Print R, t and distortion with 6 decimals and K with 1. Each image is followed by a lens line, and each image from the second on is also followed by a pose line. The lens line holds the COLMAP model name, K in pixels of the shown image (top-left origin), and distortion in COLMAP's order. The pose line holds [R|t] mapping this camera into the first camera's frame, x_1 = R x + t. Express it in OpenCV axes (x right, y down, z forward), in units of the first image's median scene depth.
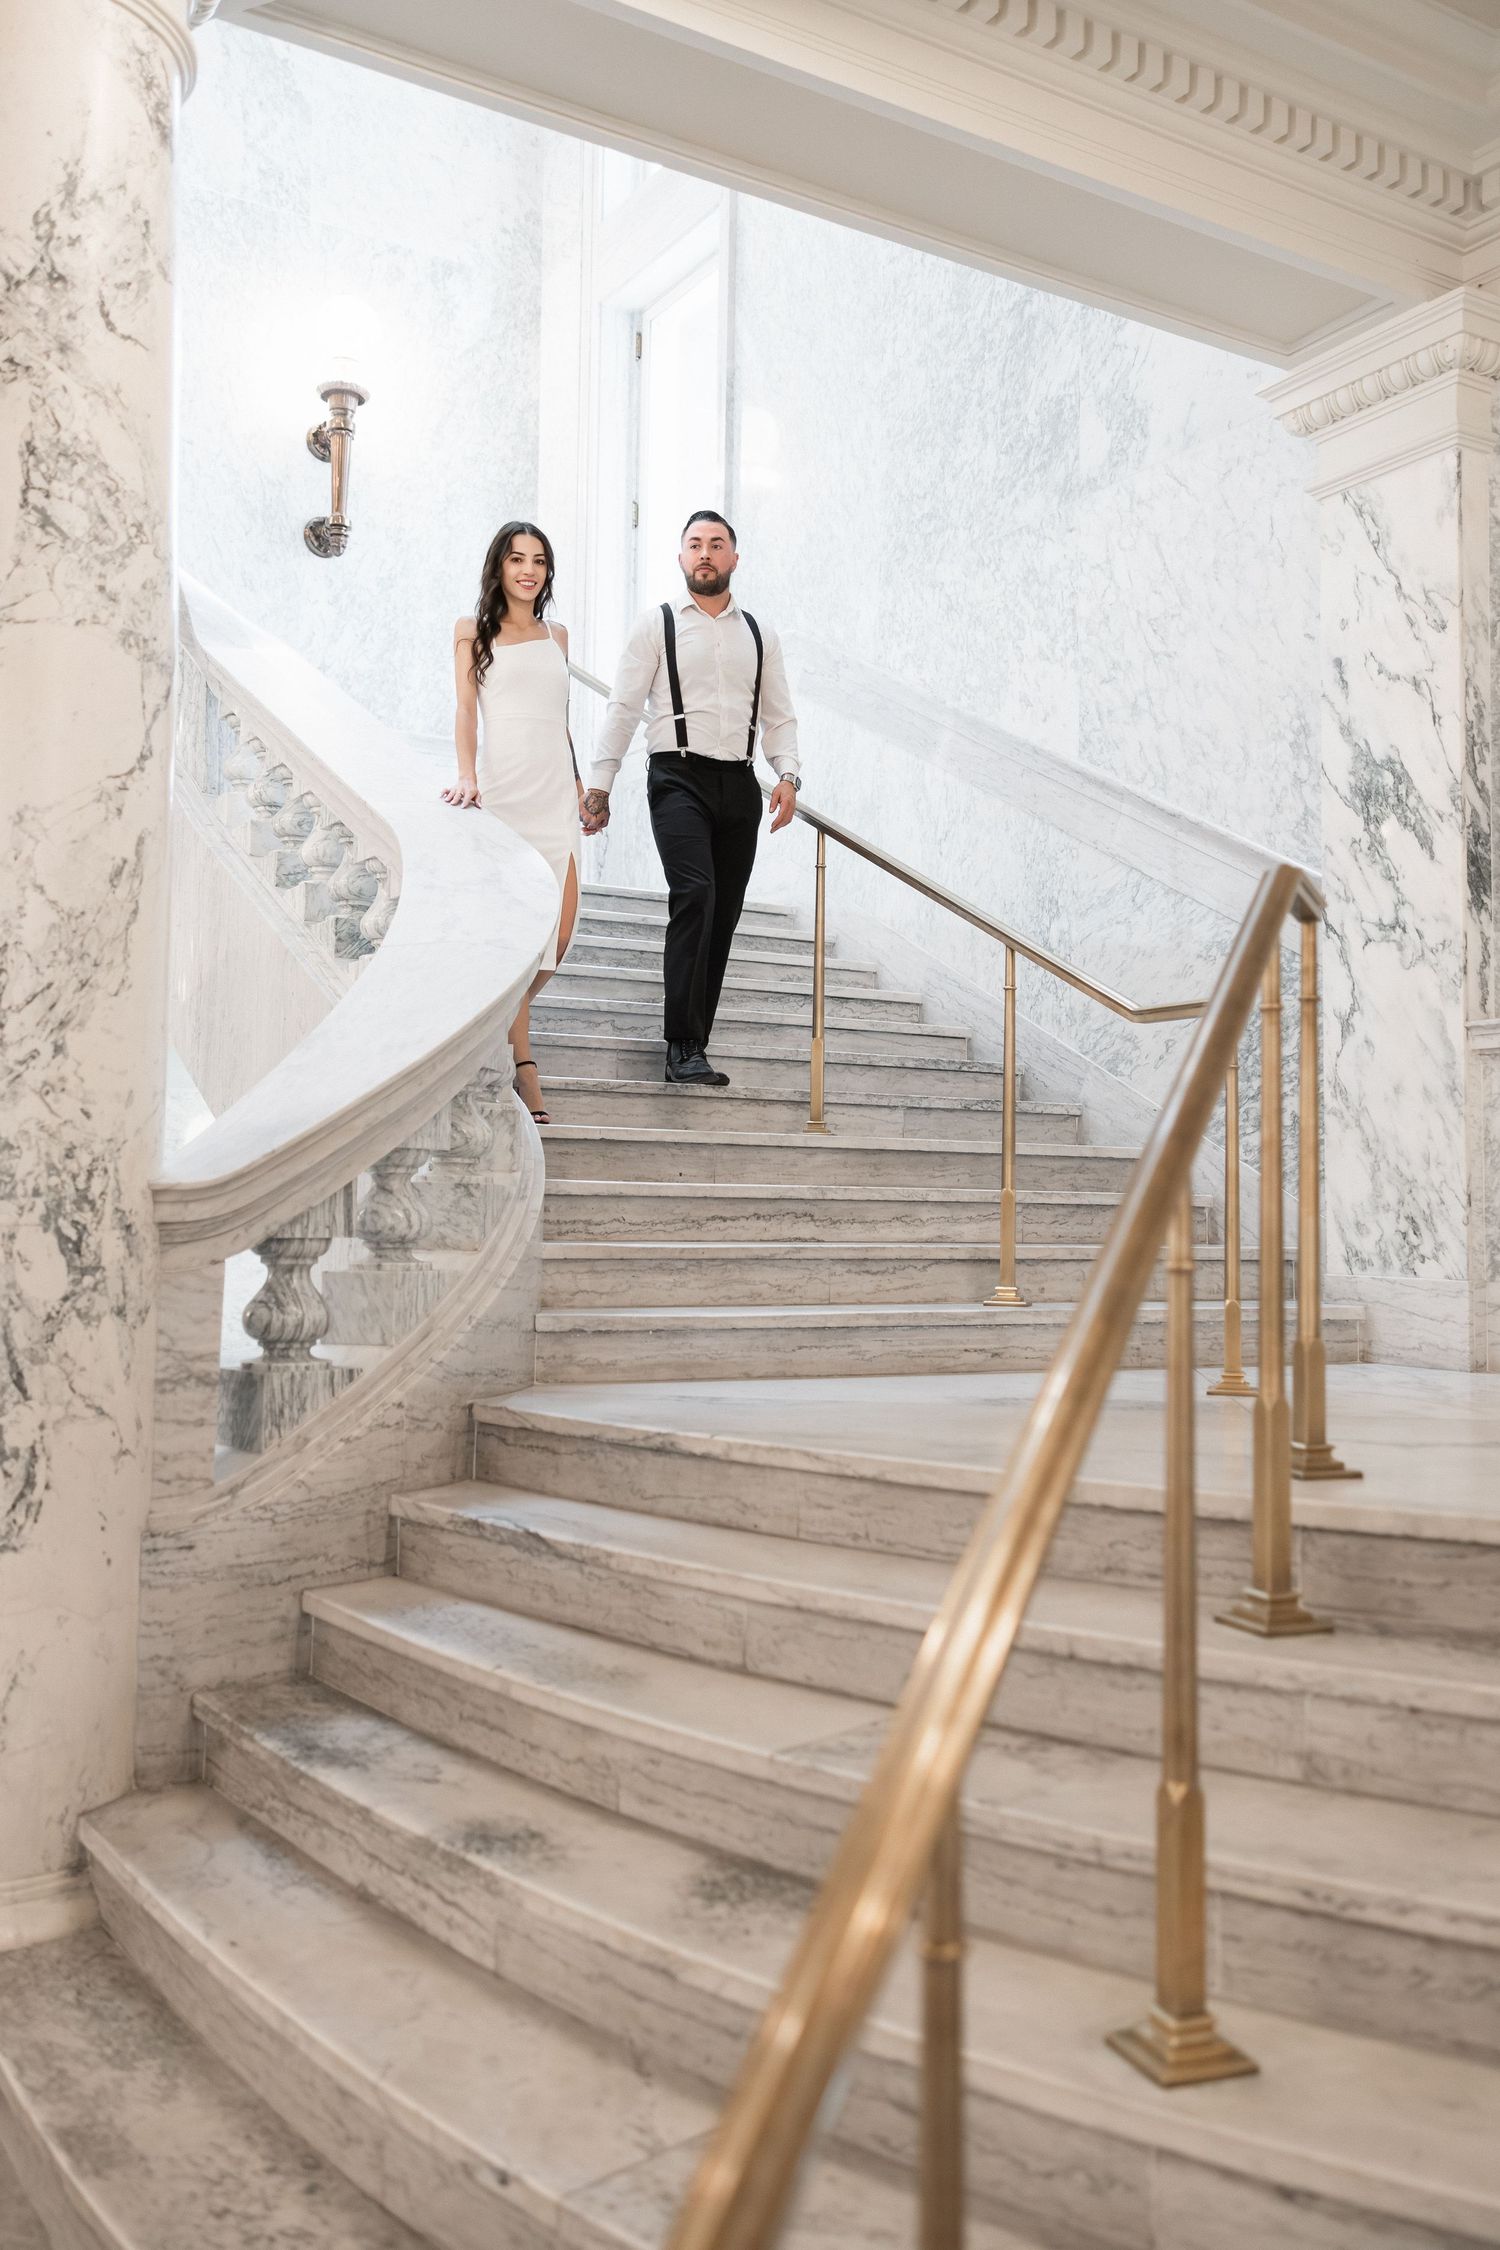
lens RADIAL K [[1856.2, 0, 760.2], [0, 1856.2, 1175.7], [0, 0, 1]] dist [0.011026, 0.003311]
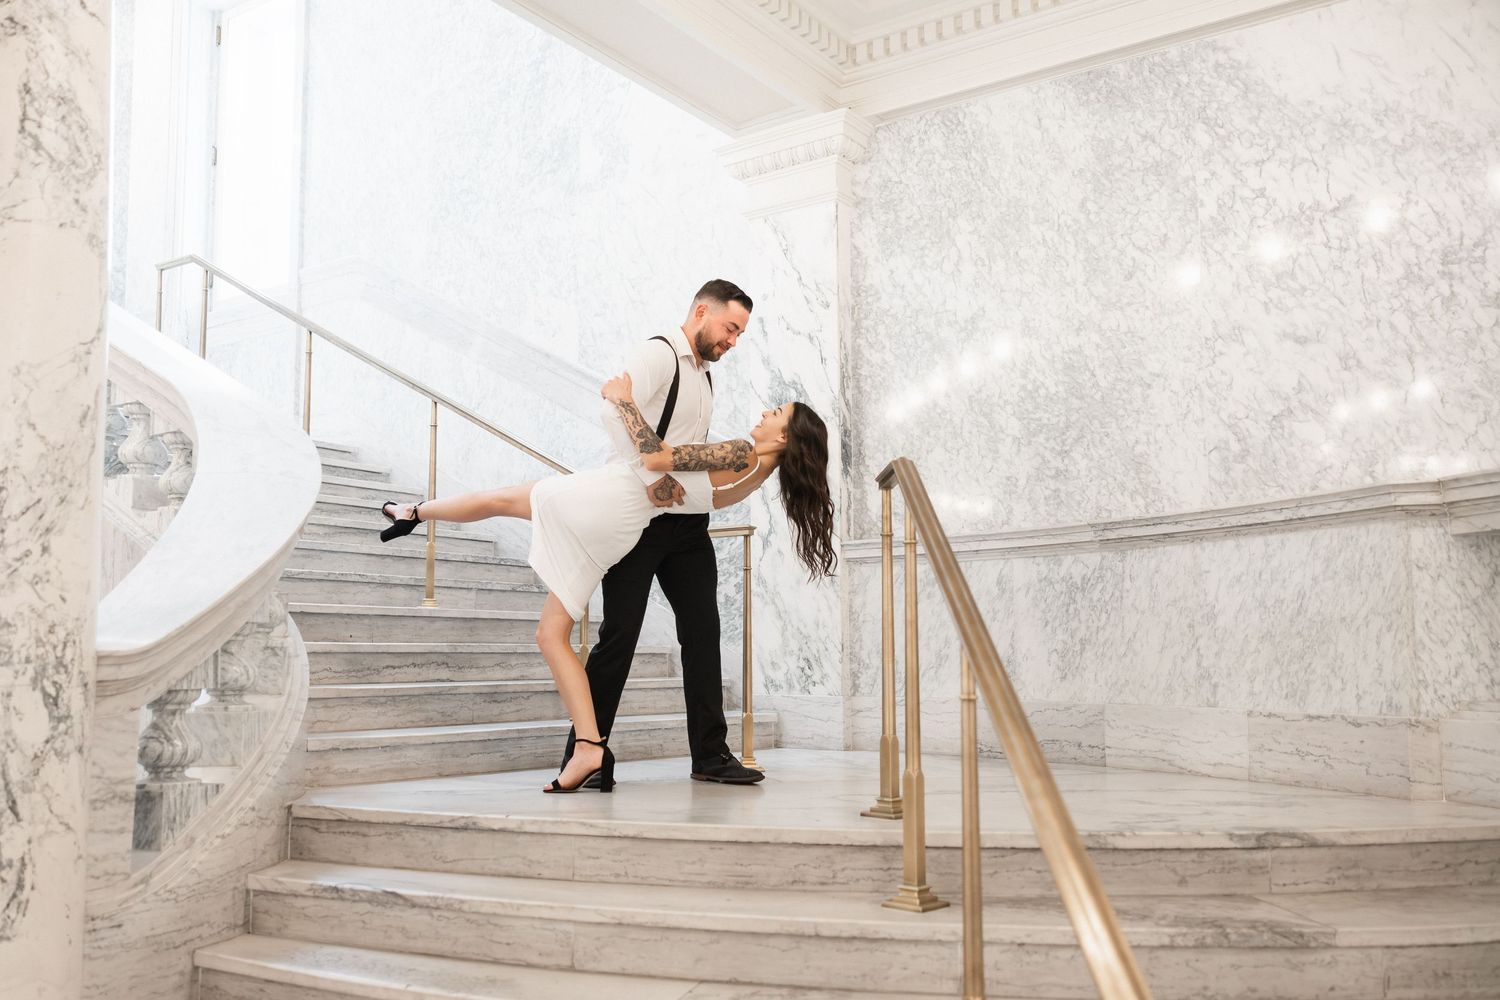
lens RADIAL K [[1253.5, 0, 700.8], [0, 1253.5, 606.8], [0, 0, 1]] dist [0.010194, 0.005394]
pose [[0.922942, 0.001094, 0.384936, -0.254136], [0.005444, 0.999859, -0.015896, -0.009998], [-0.384899, 0.016766, 0.922806, 0.009899]]
